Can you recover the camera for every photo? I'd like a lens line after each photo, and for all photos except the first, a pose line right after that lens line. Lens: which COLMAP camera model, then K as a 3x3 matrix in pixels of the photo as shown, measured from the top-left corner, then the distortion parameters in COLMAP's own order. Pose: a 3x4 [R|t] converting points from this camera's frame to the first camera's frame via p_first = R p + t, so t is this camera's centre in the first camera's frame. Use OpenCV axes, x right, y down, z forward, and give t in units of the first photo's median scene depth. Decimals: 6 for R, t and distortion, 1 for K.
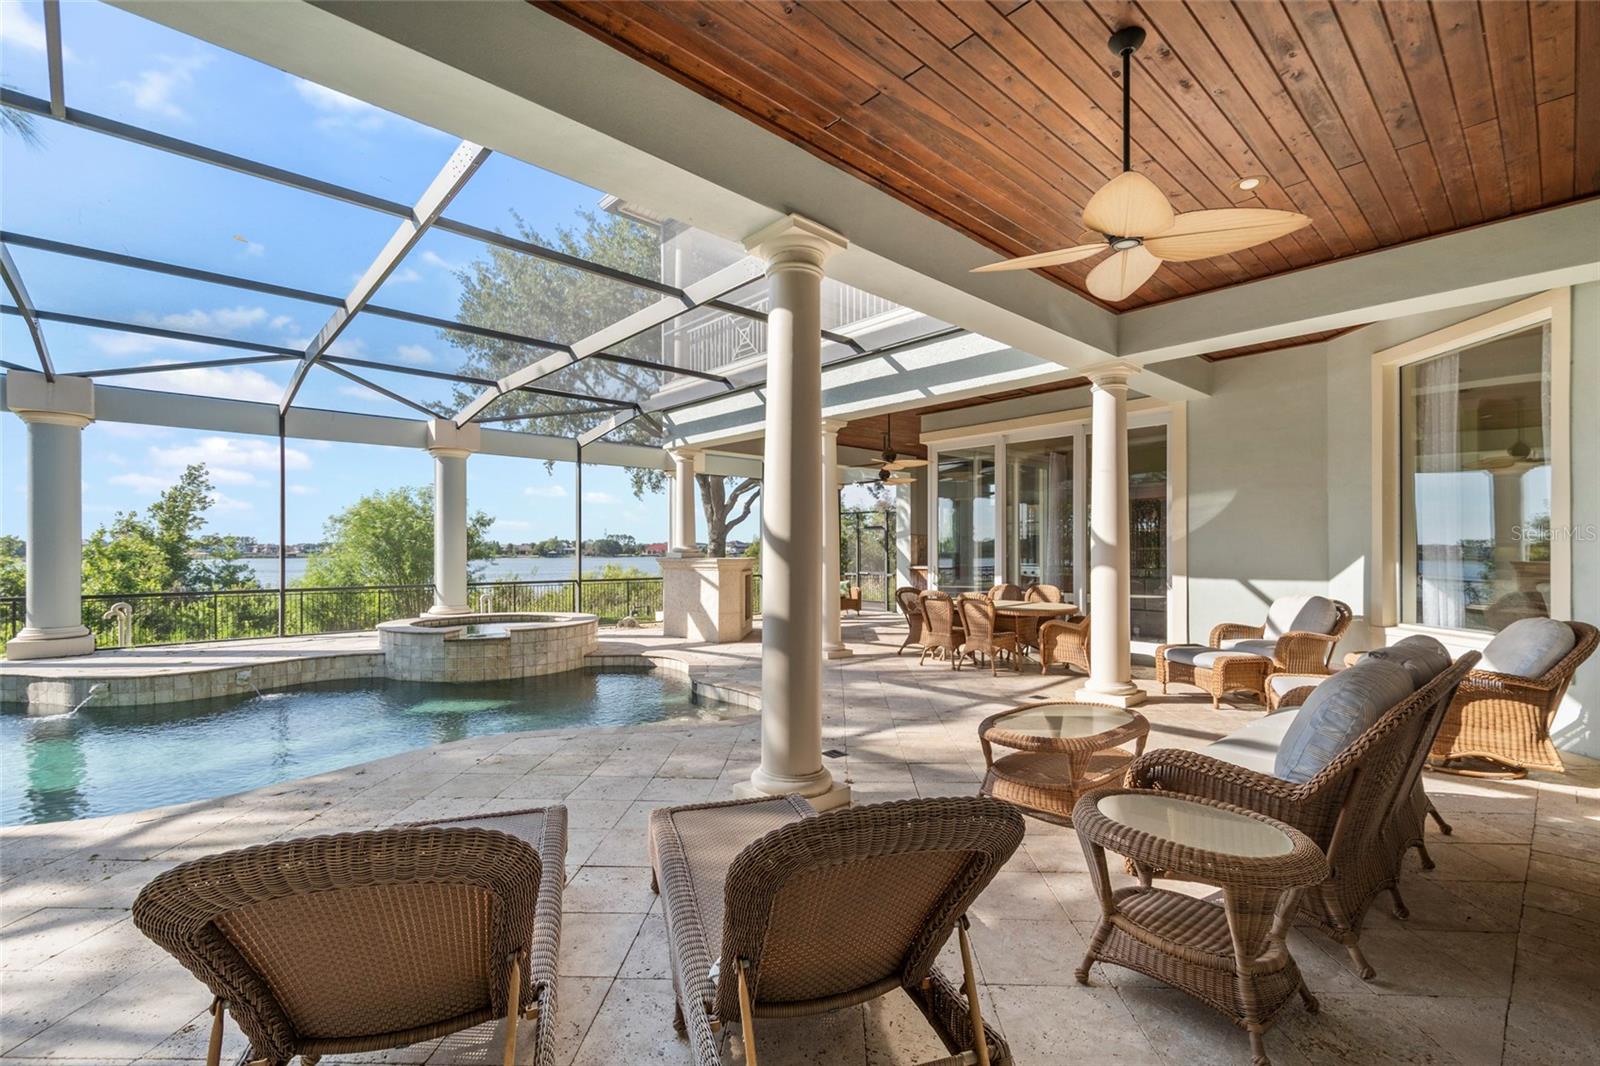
lens RADIAL K [[725.4, 0, 799.4], [0, 725.4, 552.7], [0, 0, 1]] dist [0.022395, -0.000232]
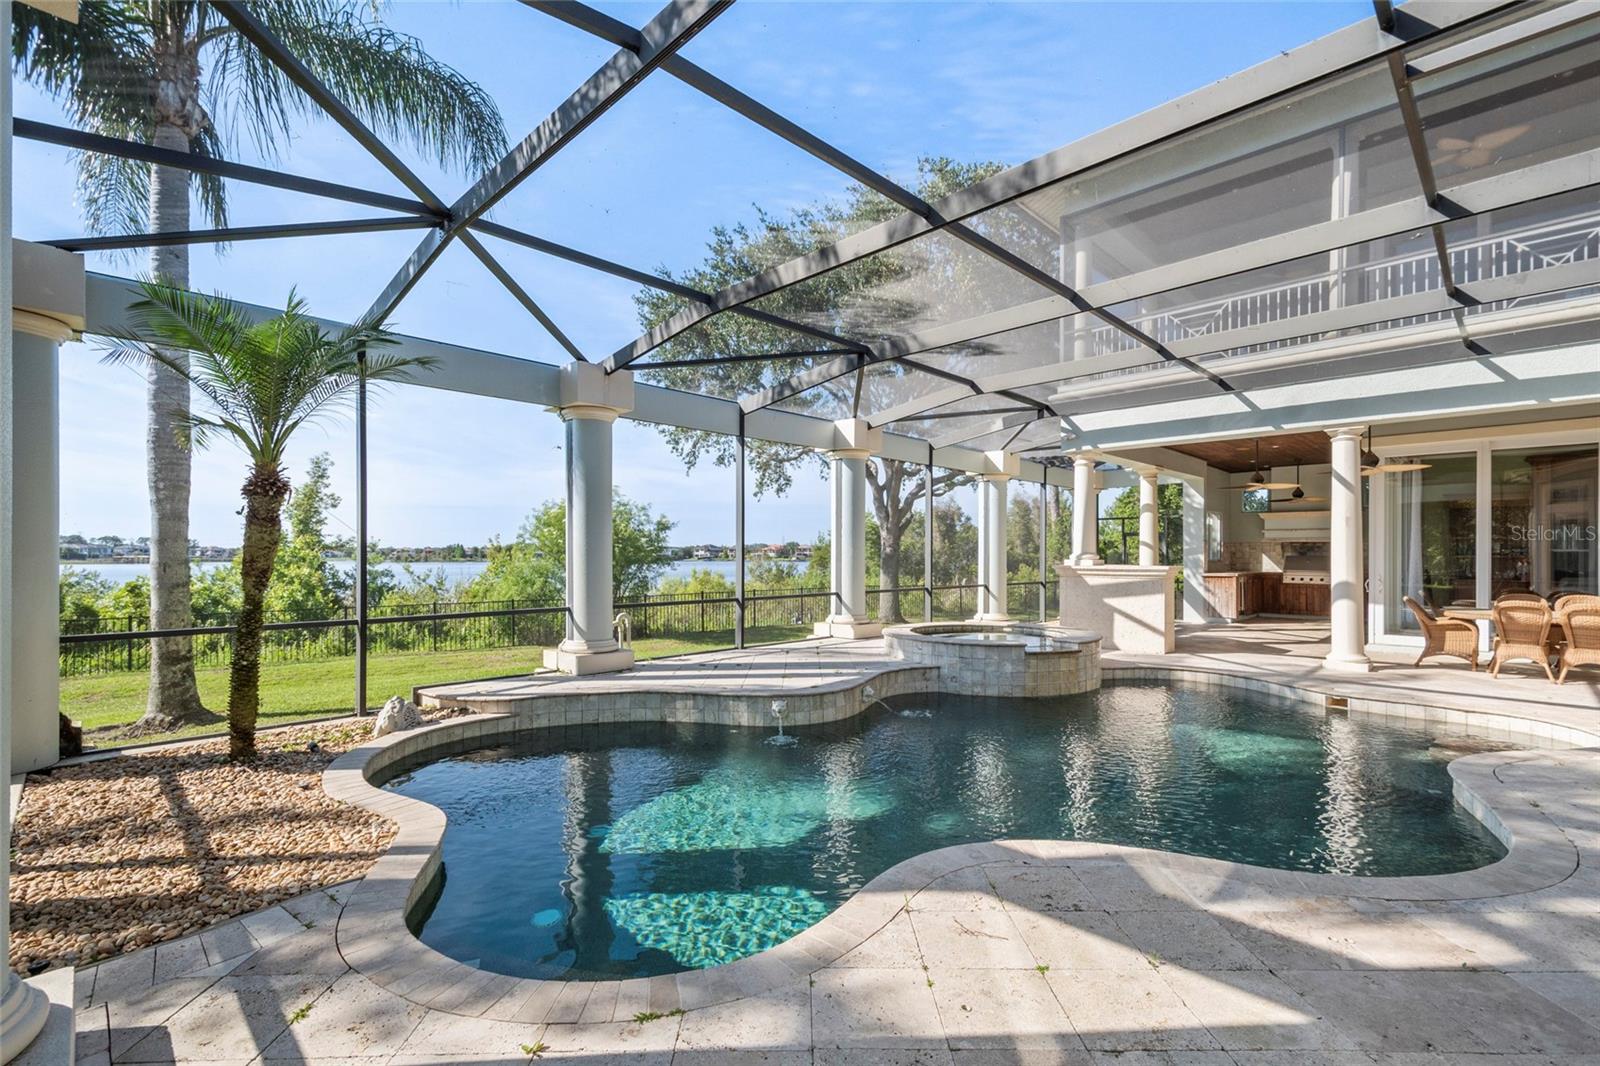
lens RADIAL K [[725.4, 0, 799.4], [0, 725.4, 552.7], [0, 0, 1]] dist [0.022395, -0.000232]
pose [[0.997873, 0.003067, 0.065119, -0.816835], [-0.002698, 0.999980, -0.005758, -0.004474], [-0.065135, 0.005570, 0.997861, 0.070826]]
